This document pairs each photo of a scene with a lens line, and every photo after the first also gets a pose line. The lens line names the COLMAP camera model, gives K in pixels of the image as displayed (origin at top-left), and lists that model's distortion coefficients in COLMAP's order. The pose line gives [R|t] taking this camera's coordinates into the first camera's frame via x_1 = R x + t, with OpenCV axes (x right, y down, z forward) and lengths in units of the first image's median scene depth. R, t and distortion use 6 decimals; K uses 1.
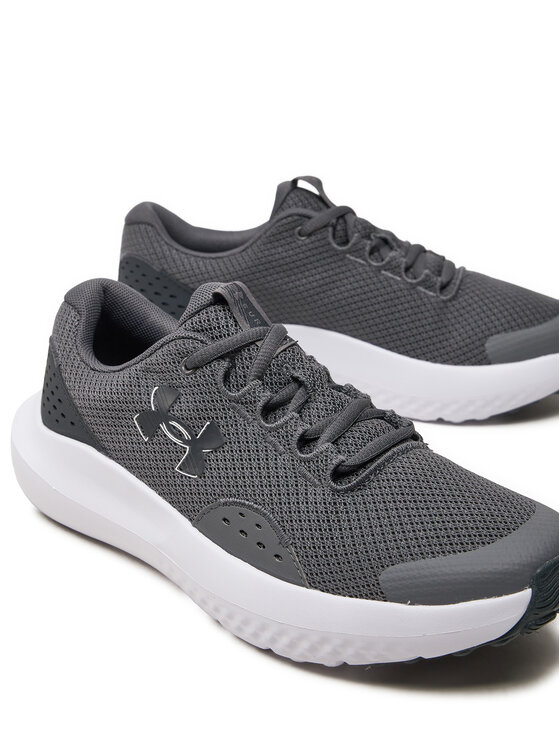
lens RADIAL K [[1170.5, 0, 280.0], [0, 1170.5, 373.0], [0, 0, 1]] dist [-0.016200, -0.030150]
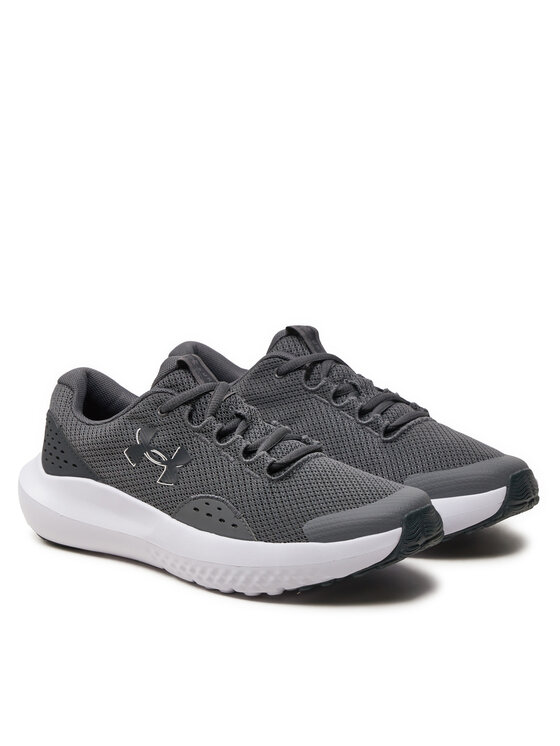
lens RADIAL K [[2190.5, 0, 280.0], [0, 2190.5, 373.0], [0, 0, 1]] dist [0.077599, 0.234118]
pose [[0.995951, -0.038778, 0.081102, -0.153196], [0.054047, 0.979212, -0.195508, 0.487031], [-0.071835, 0.199100, 0.977343, -1.660898]]
